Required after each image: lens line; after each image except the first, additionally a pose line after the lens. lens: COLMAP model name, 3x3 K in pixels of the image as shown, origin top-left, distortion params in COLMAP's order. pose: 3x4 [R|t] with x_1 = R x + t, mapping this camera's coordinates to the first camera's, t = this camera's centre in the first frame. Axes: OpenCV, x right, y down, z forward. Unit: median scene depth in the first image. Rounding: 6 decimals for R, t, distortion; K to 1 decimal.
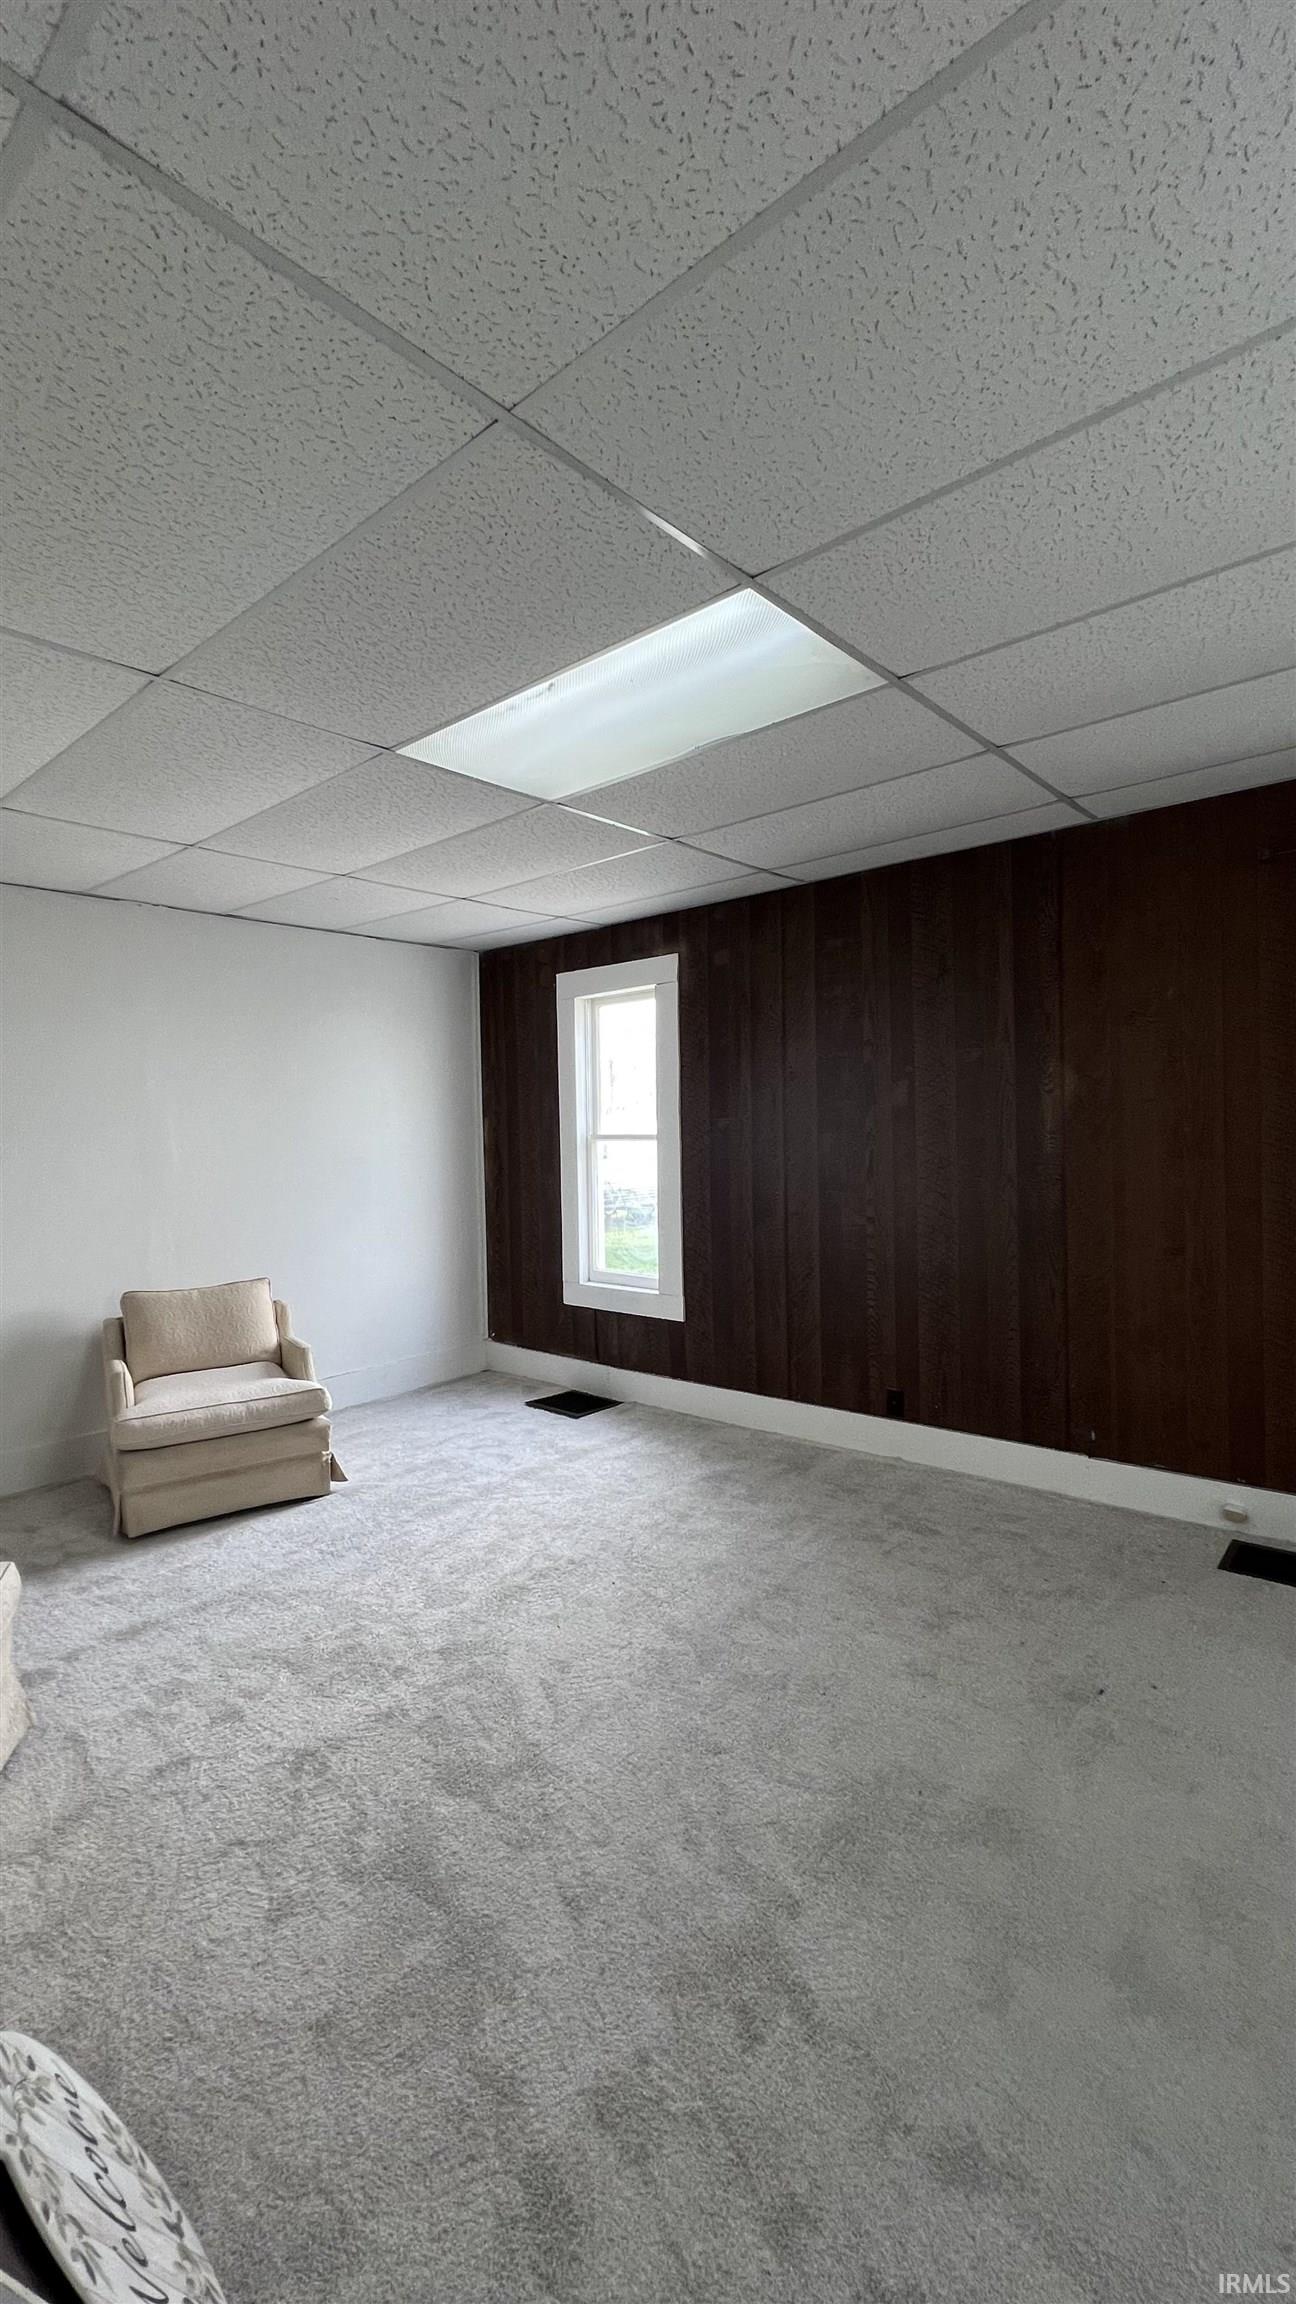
lens RADIAL K [[976.3, 0, 648.0], [0, 976.3, 1152.0], [0, 0, 1]] dist [-0.002394, 0.000623]
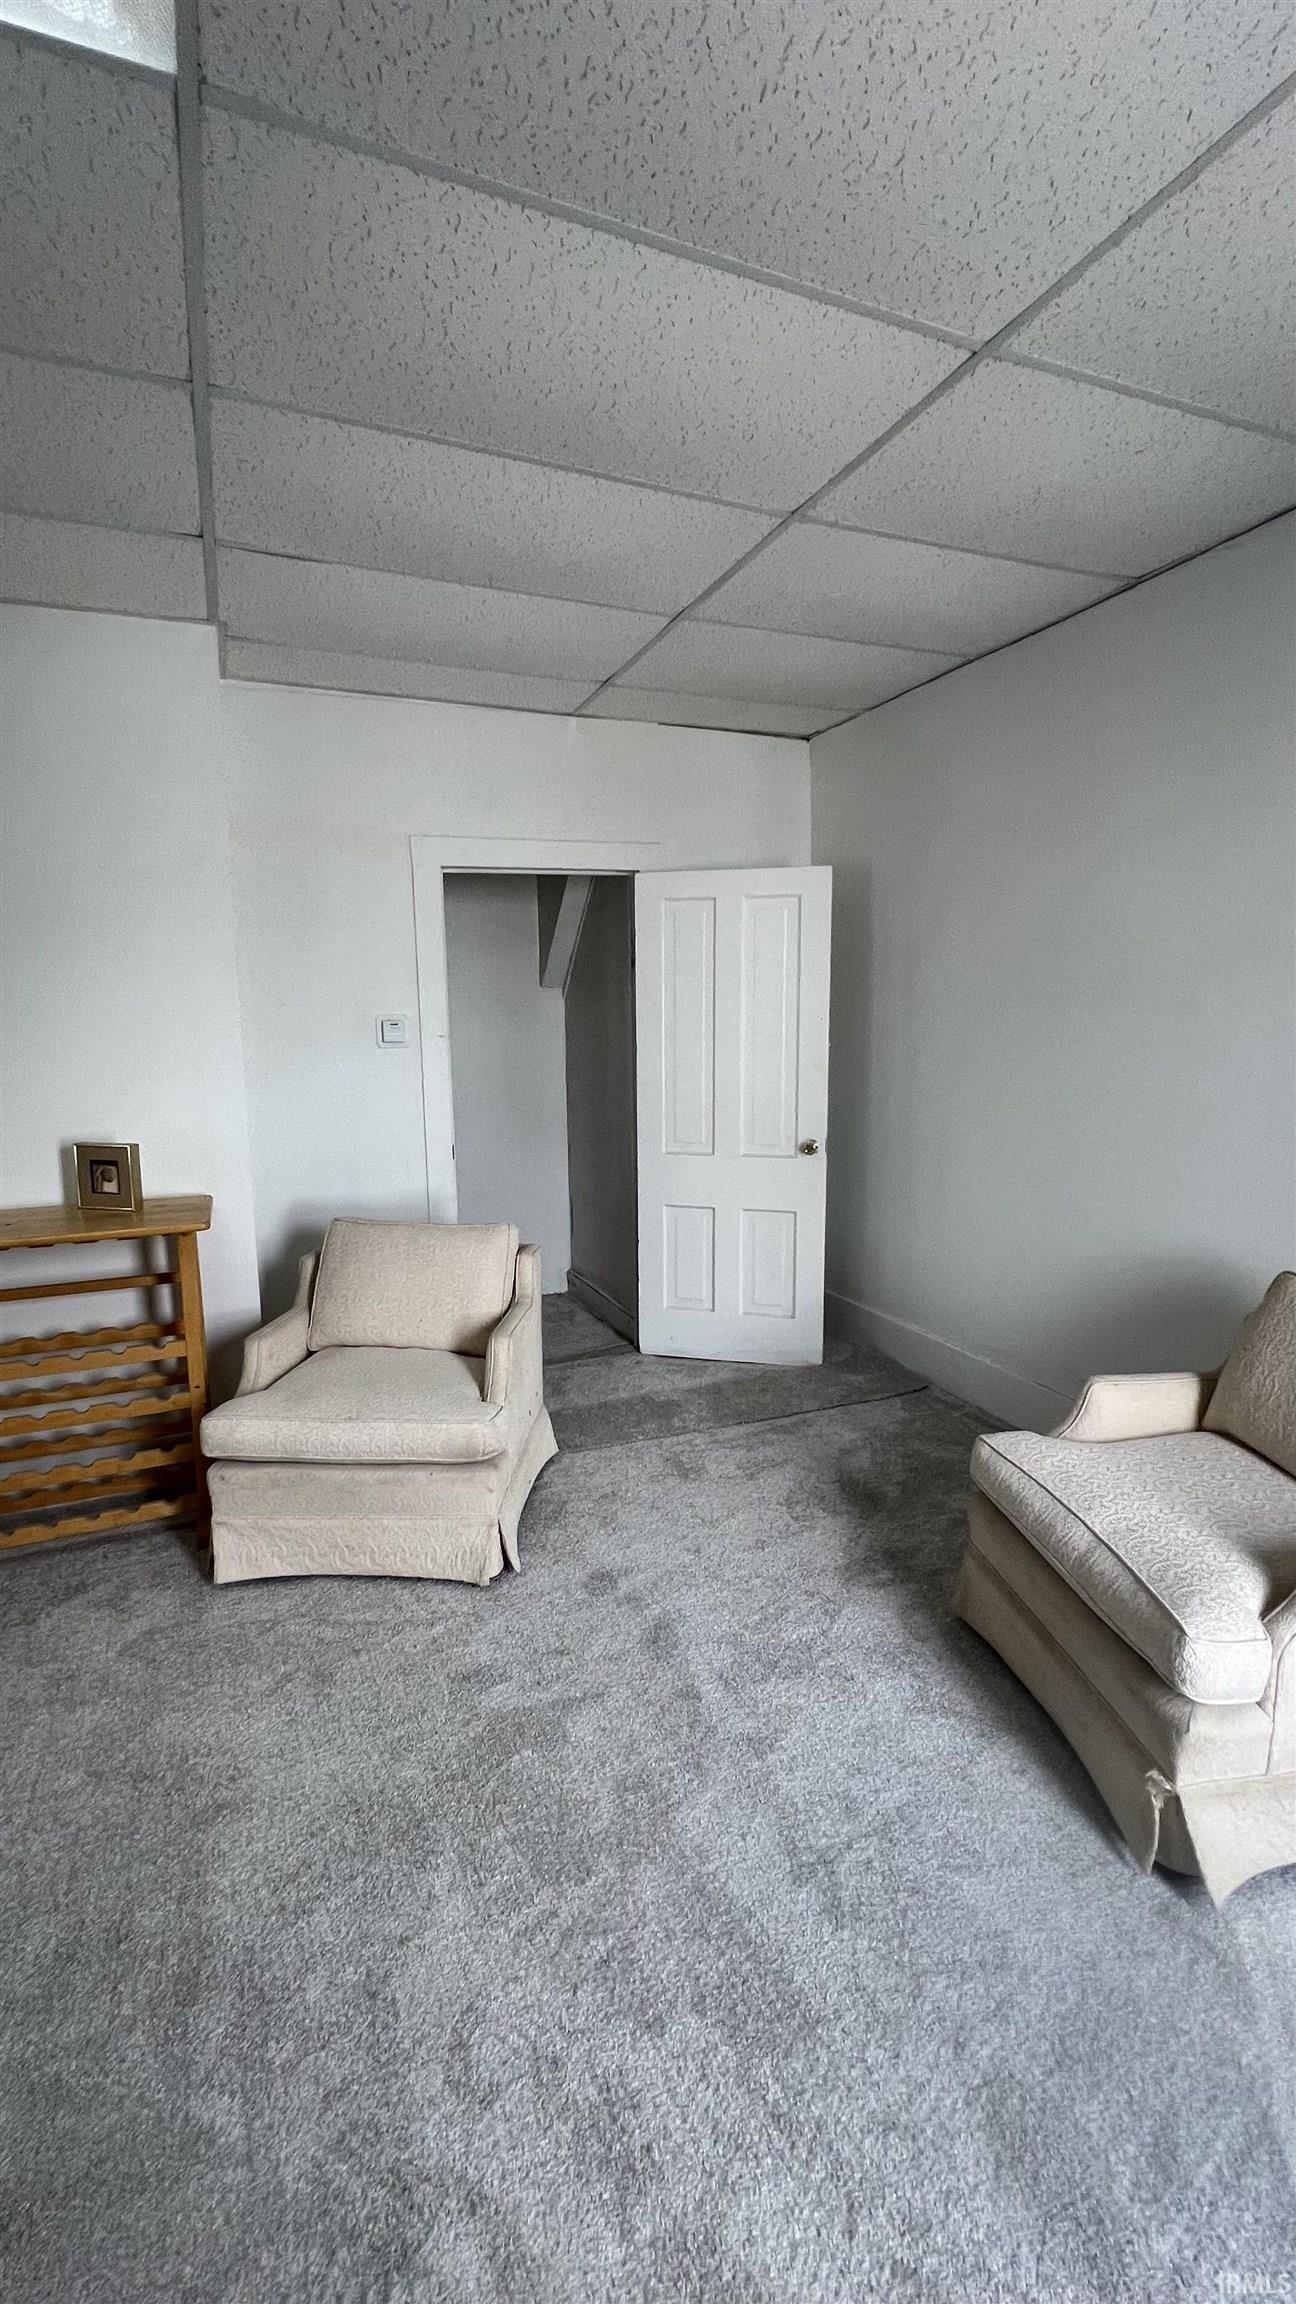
lens RADIAL K [[976.3, 0, 648.0], [0, 976.3, 1152.0], [0, 0, 1]] dist [-0.002394, 0.000623]
pose [[-0.429508, 0.163590, -0.888122, 0.071042], [0.004751, 0.983851, 0.178926, -0.013964], [0.903051, 0.072631, -0.423349, 1.030914]]
